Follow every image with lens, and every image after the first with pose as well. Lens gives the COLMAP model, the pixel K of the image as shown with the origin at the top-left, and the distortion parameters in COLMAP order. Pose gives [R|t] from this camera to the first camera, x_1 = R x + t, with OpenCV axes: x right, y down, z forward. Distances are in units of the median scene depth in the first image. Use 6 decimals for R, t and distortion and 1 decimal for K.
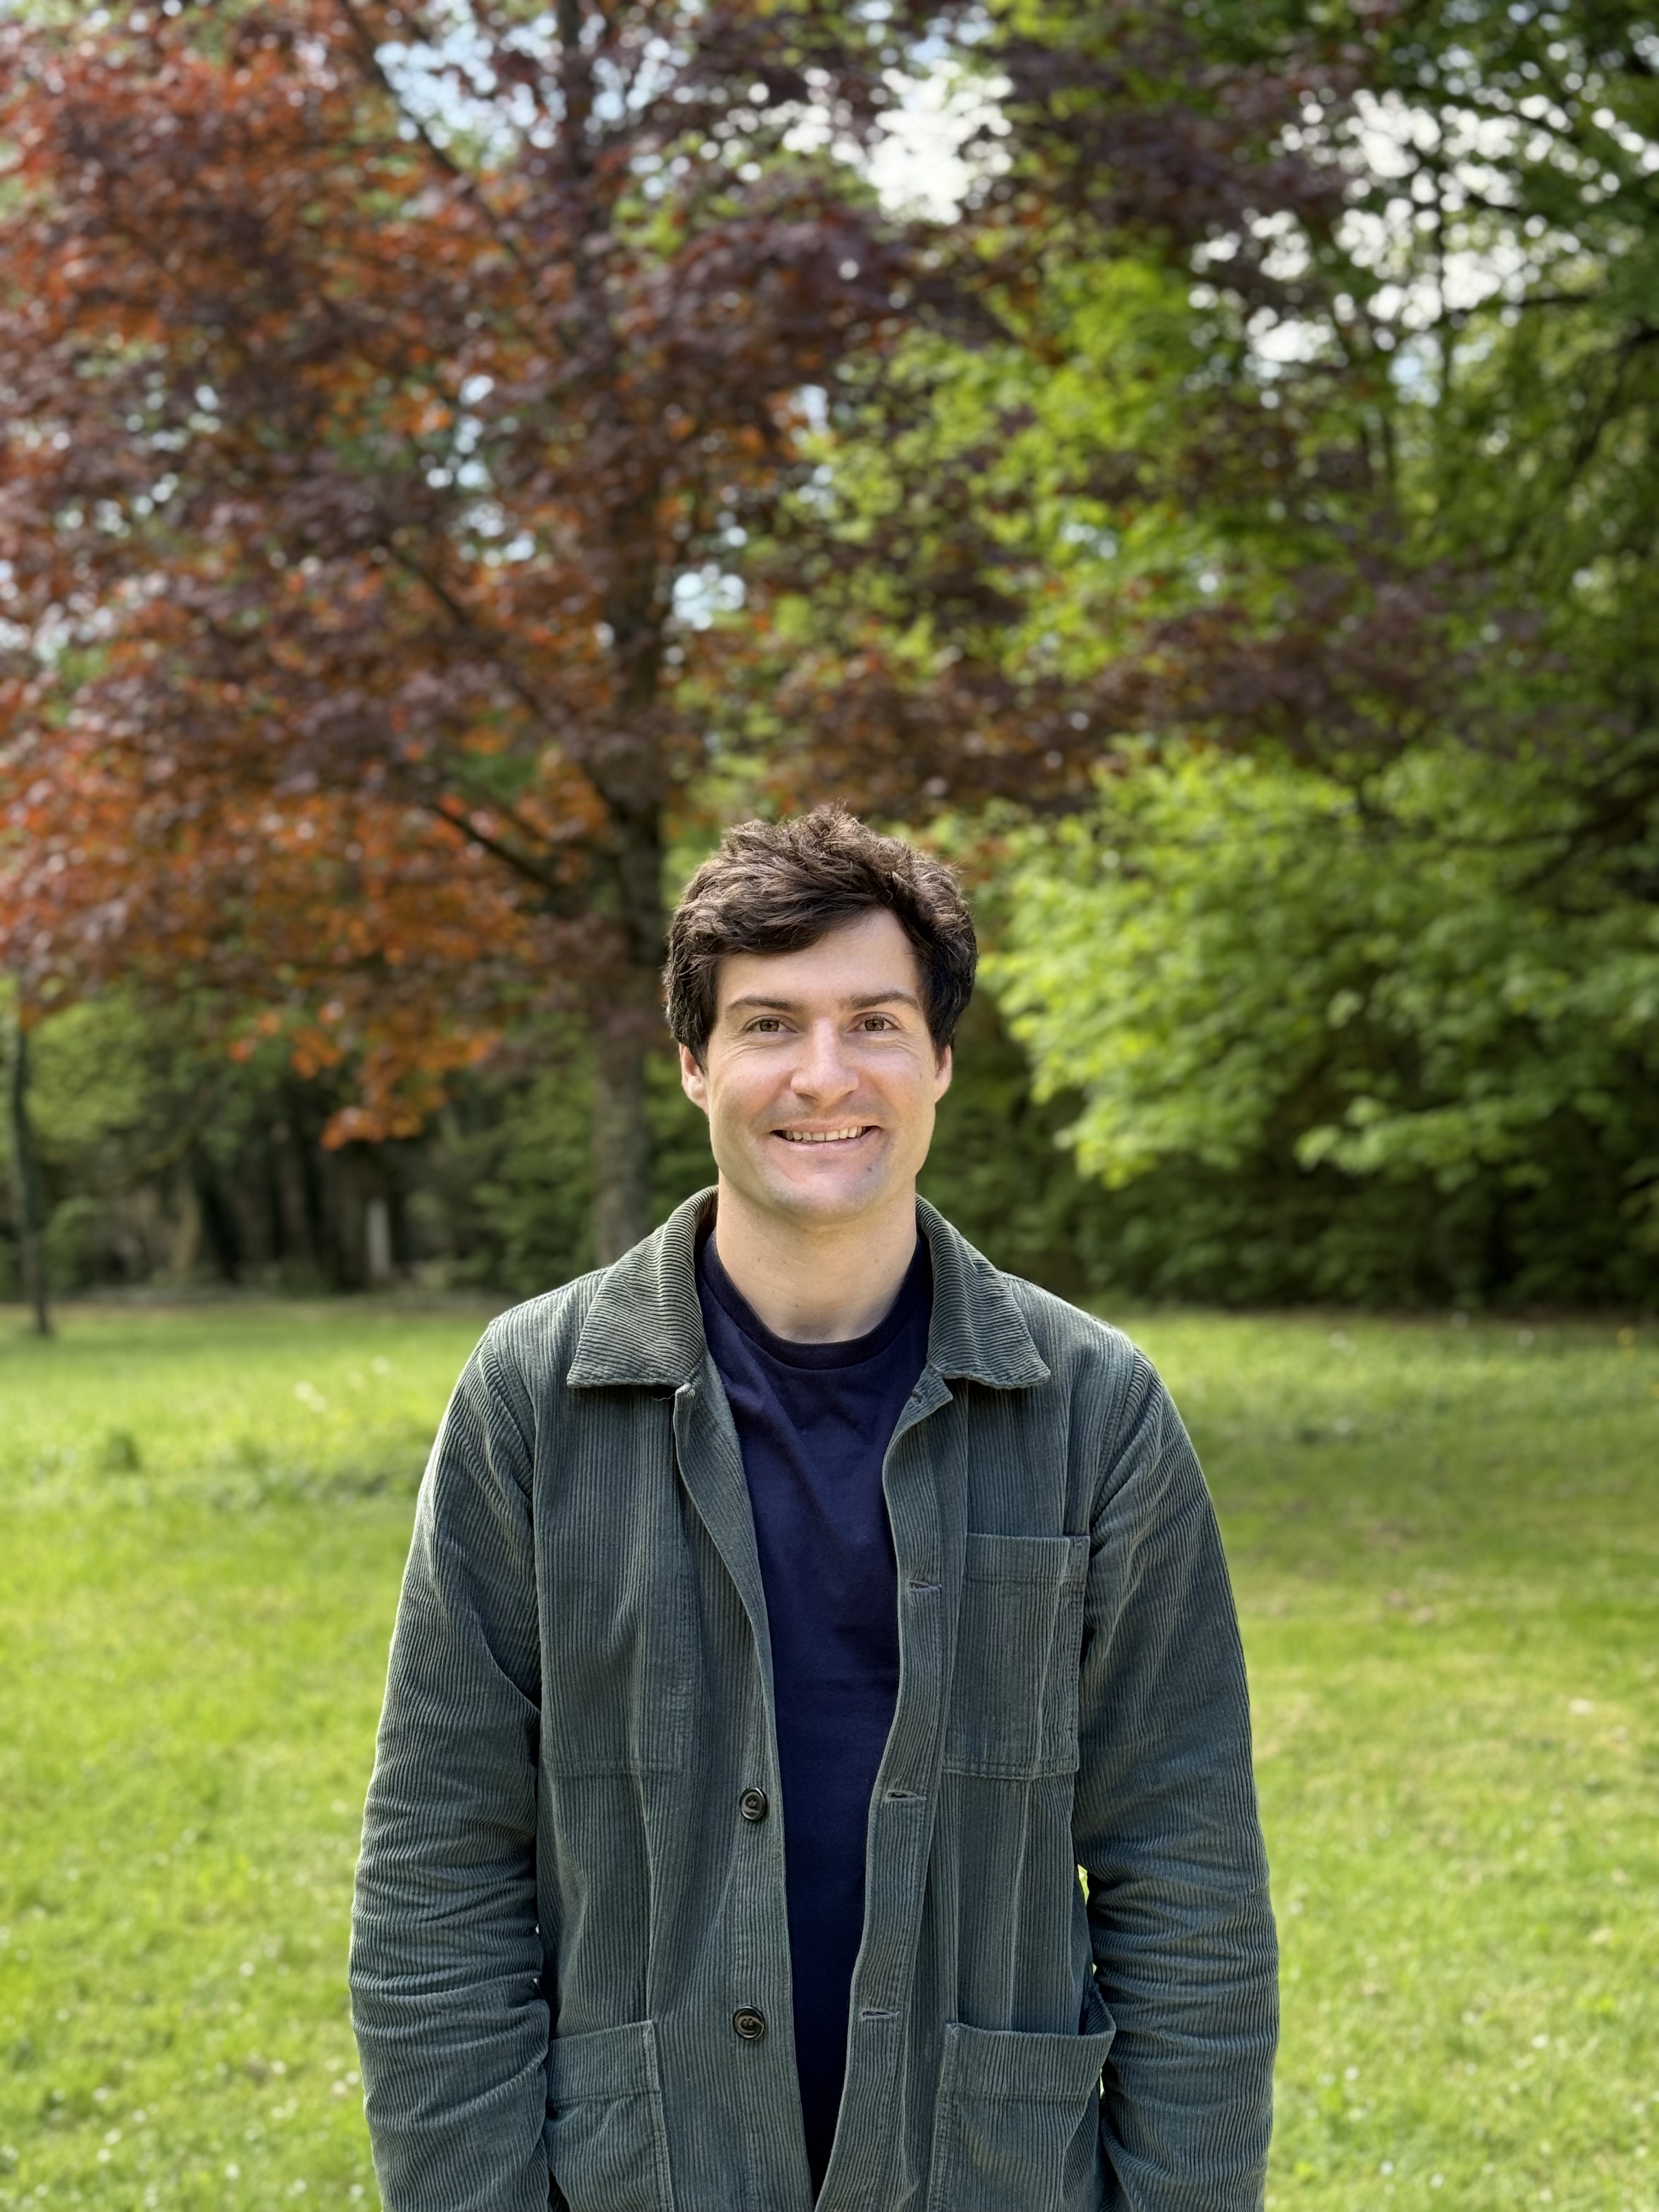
lens RADIAL K [[3084.2, 0, 819.5], [0, 3084.2, 1111.8], [0, 0, 1]] dist [0.215335, -0.485235]
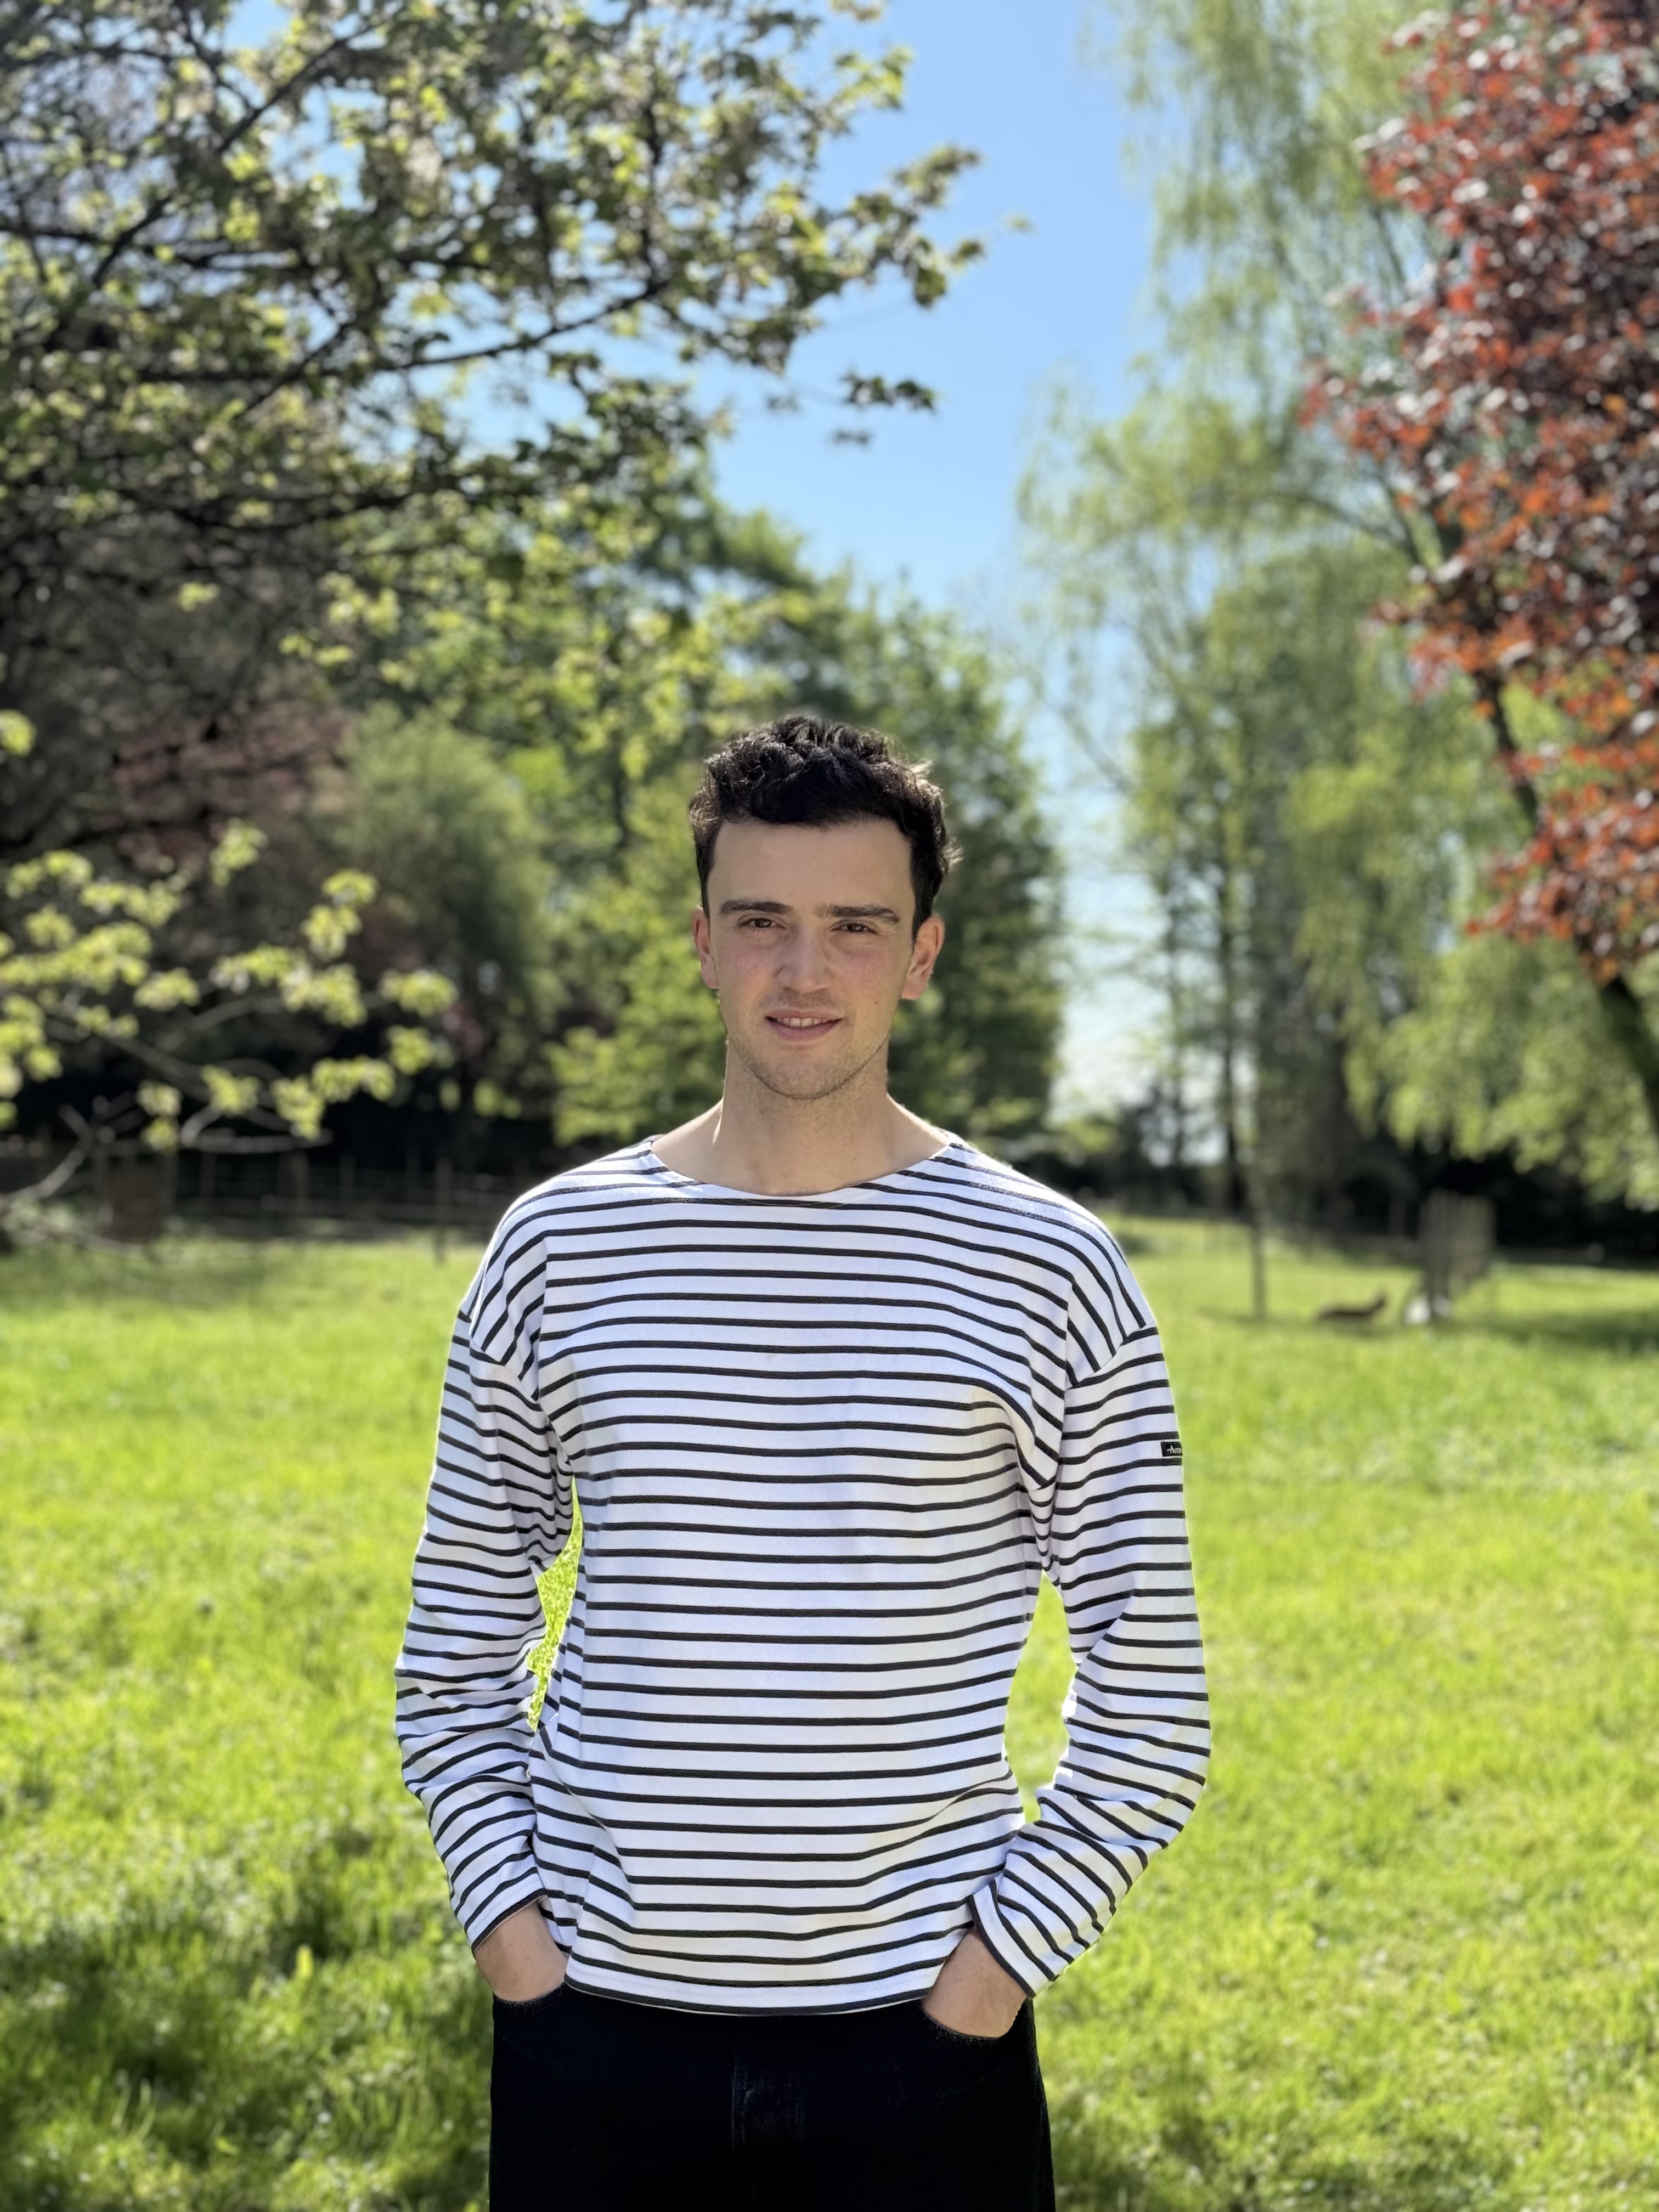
lens RADIAL K [[3078.5, 0, 780.1], [0, 3078.5, 1110.6], [0, 0, 1]] dist [0.168031, -0.061297]
pose [[0.817922, 0.027554, -0.574669, 0.077987], [-0.020389, 0.999613, 0.018910, -0.000142], [0.574967, -0.003750, 0.818168, 0.085093]]
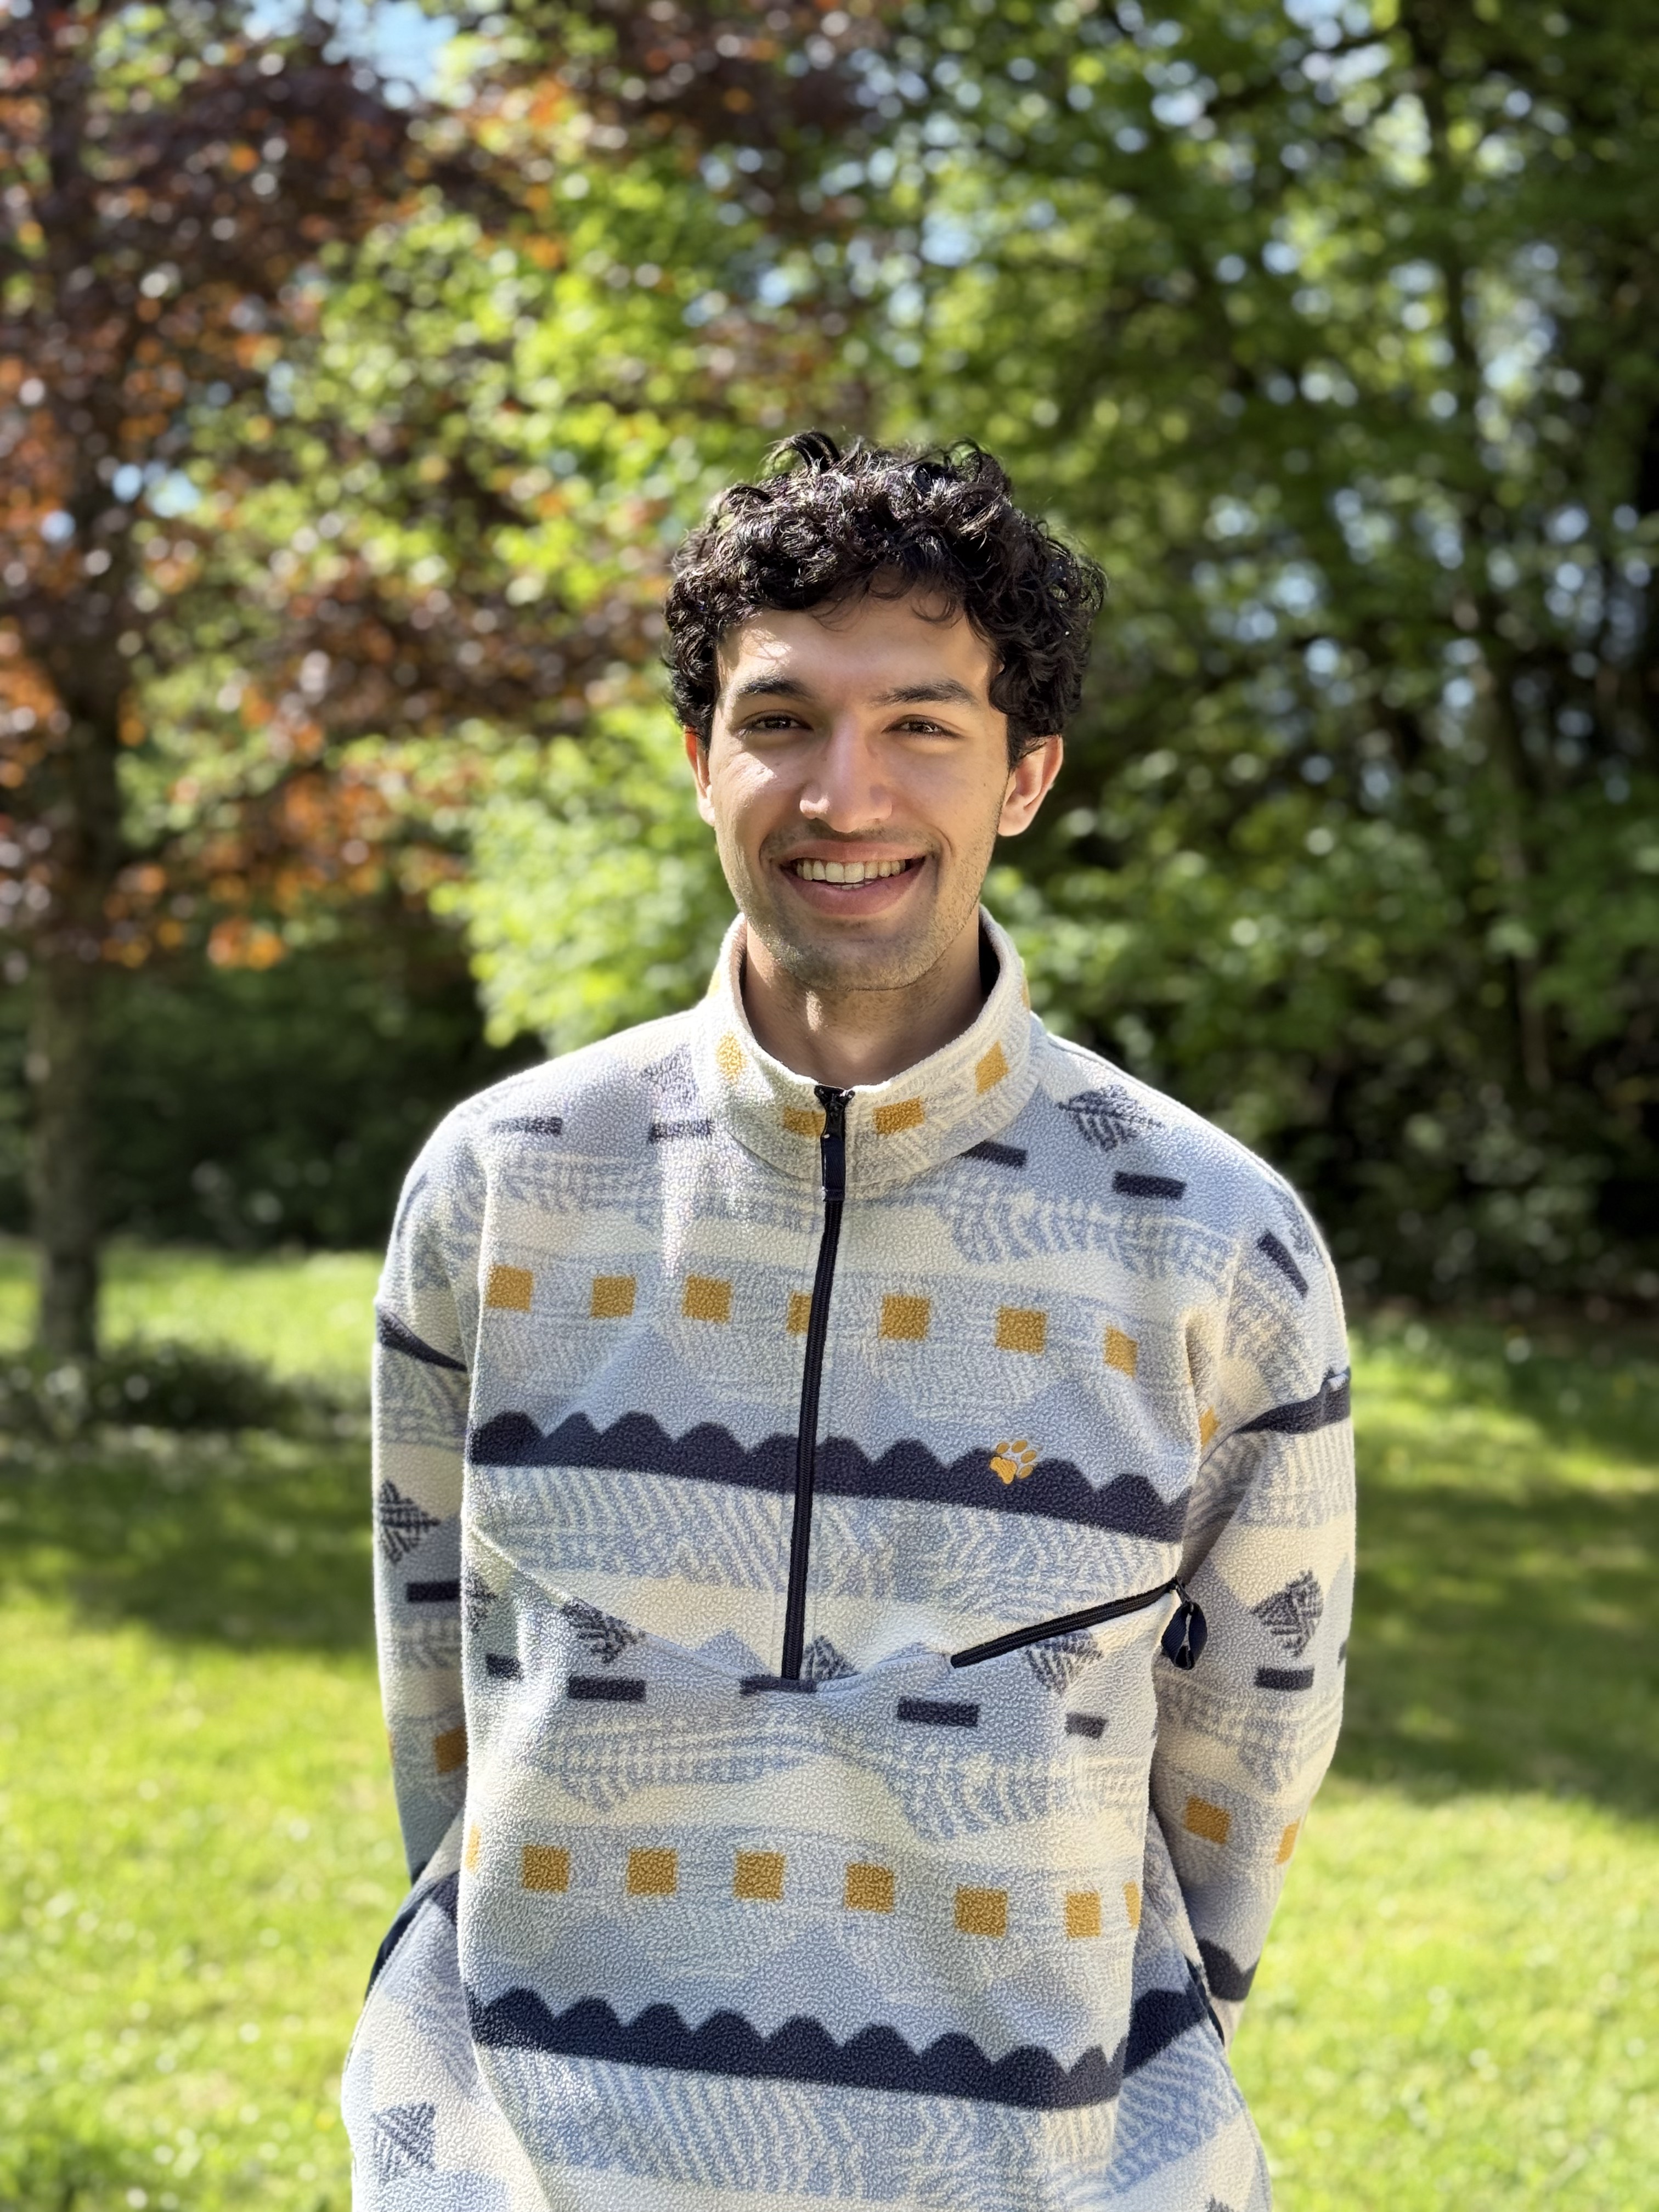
lens RADIAL K [[3098.3, 0, 793.3], [0, 3098.3, 1134.7], [0, 0, 1]] dist [0.147259, -0.039227]
pose [[0.983768, 0.037198, 0.175547, -0.012427], [-0.041678, 0.998891, 0.021901, 0.000269], [-0.174538, -0.028862, 0.984227, 0.040977]]
